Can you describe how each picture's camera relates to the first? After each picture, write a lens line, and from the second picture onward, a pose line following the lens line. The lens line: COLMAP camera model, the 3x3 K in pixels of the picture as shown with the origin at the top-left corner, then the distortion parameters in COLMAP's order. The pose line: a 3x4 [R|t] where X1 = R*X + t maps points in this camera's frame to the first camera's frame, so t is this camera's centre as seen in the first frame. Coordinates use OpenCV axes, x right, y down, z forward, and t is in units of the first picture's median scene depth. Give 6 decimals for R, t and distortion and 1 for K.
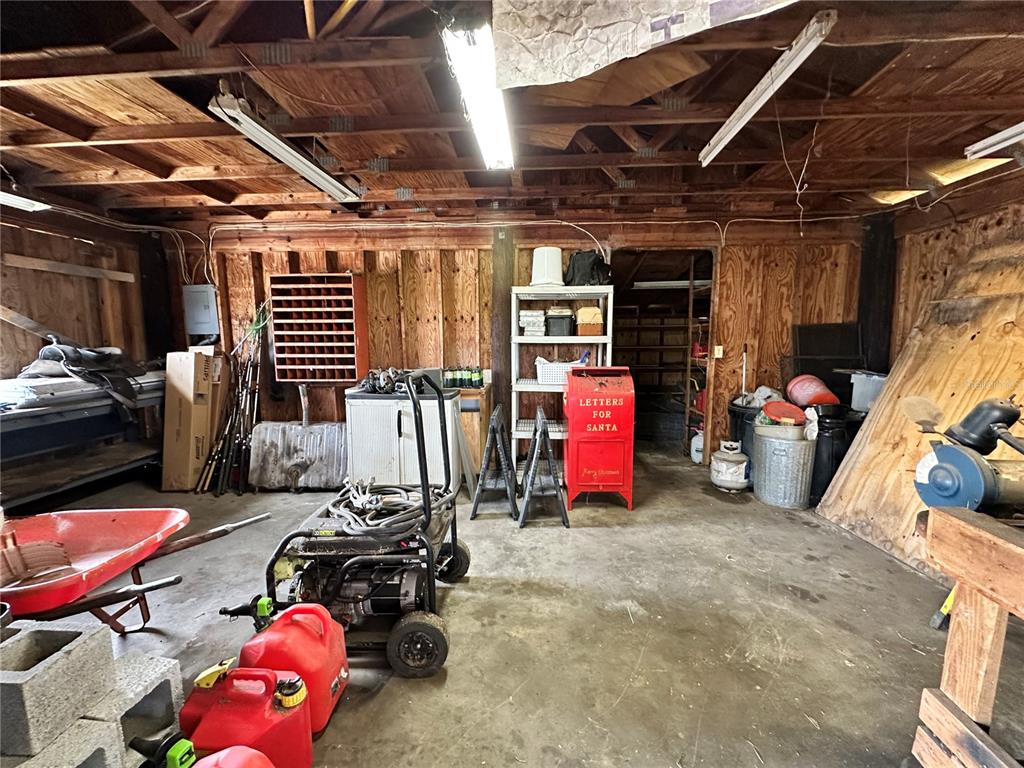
lens RADIAL K [[406.0, 0, 512.0], [0, 406.0, 384.0], [0, 0, 1]] dist [-0.000954, -0.000199]
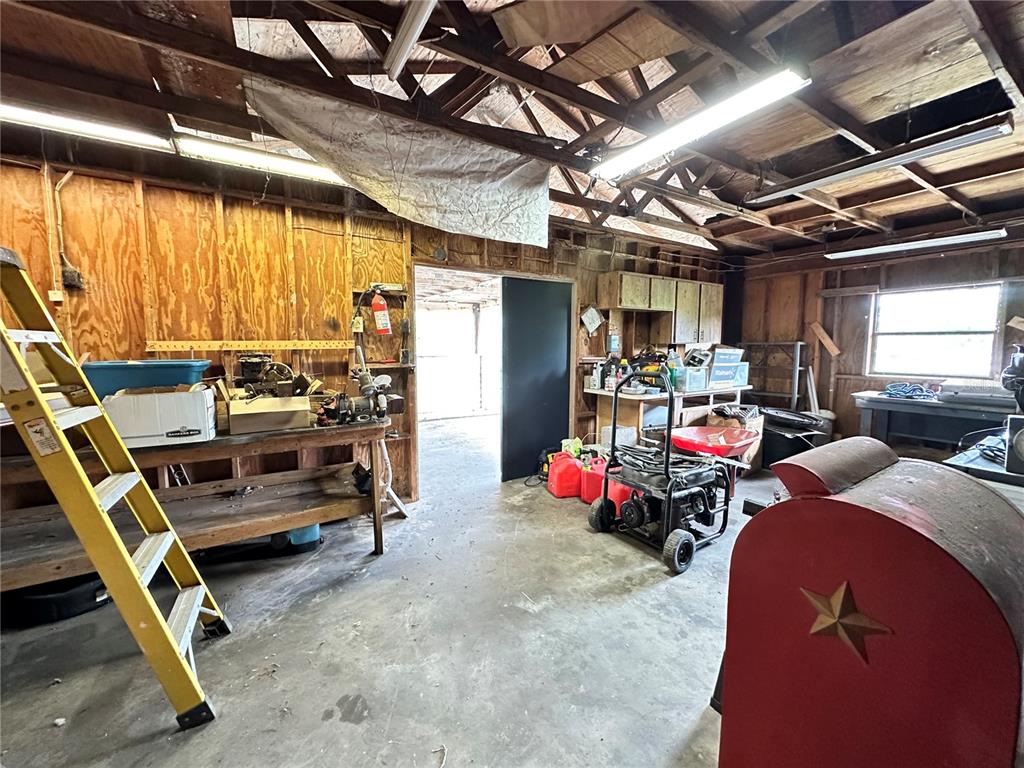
lens RADIAL K [[406.0, 0, 512.0], [0, 406.0, 384.0], [0, 0, 1]] dist [-0.000954, -0.000199]
pose [[-0.815723, 0.053651, -0.575950, 0.893405], [-0.066190, 0.980492, 0.185080, -0.192615], [0.574644, 0.189096, -0.796258, 1.673770]]
